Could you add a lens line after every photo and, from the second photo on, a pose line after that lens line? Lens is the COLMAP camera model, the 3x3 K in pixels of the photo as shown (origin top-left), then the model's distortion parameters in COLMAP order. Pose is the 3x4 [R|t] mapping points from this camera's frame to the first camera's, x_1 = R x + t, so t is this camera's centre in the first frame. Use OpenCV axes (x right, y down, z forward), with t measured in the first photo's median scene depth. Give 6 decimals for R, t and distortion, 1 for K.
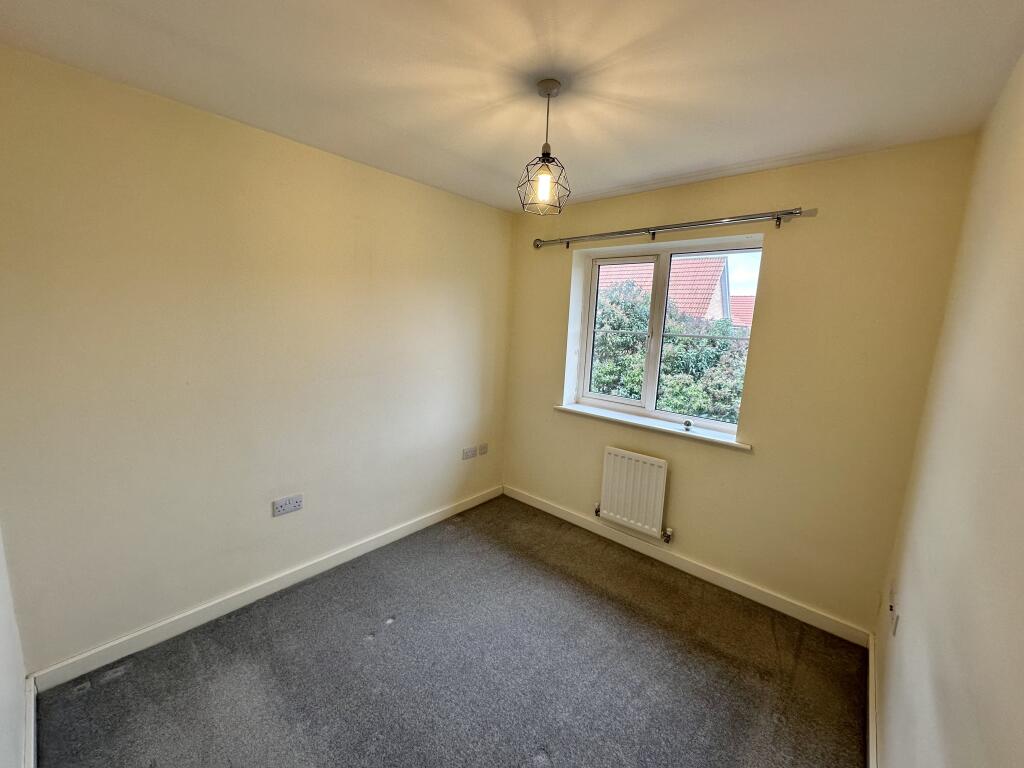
lens RADIAL K [[406.2, 0, 518.1], [0, 406.2, 385.9], [0, 0, 1]] dist [0.000325, 0.000051]
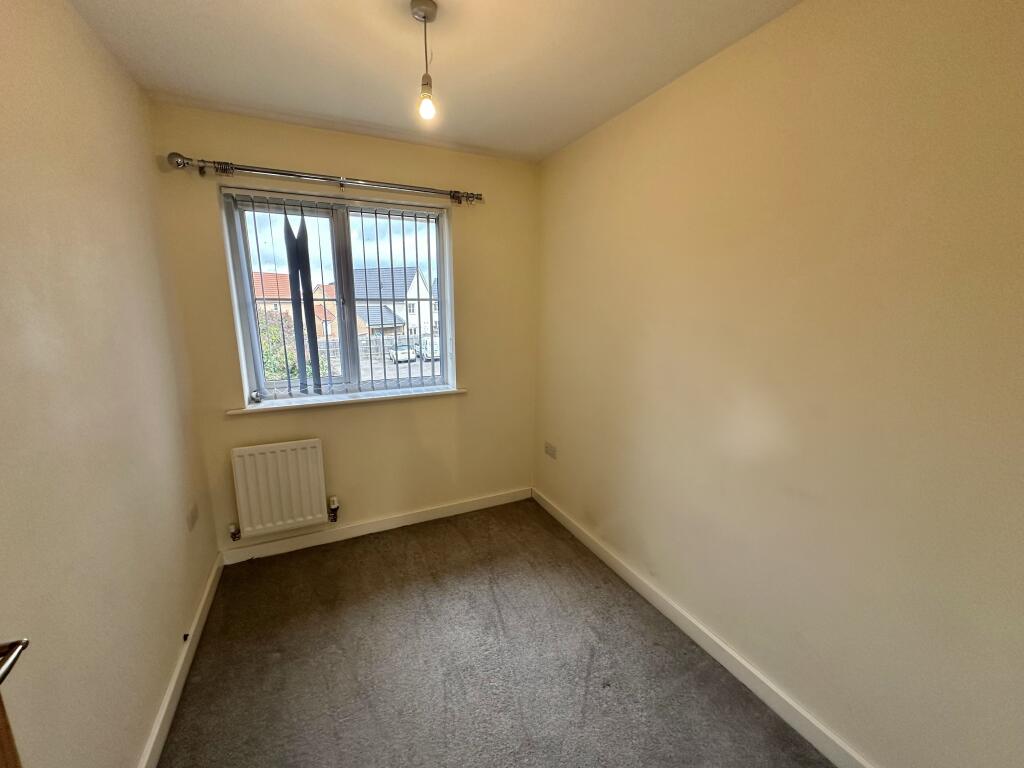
lens RADIAL K [[406.2, 0, 512.8], [0, 406.2, 378.4], [0, 0, 1]] dist [0.000325, 0.000051]
pose [[0.405504, -0.221827, 0.886769, -0.233302], [0.147336, 0.973285, 0.176094, -0.042828], [-0.902141, 0.059246, 0.427354, 0.198247]]
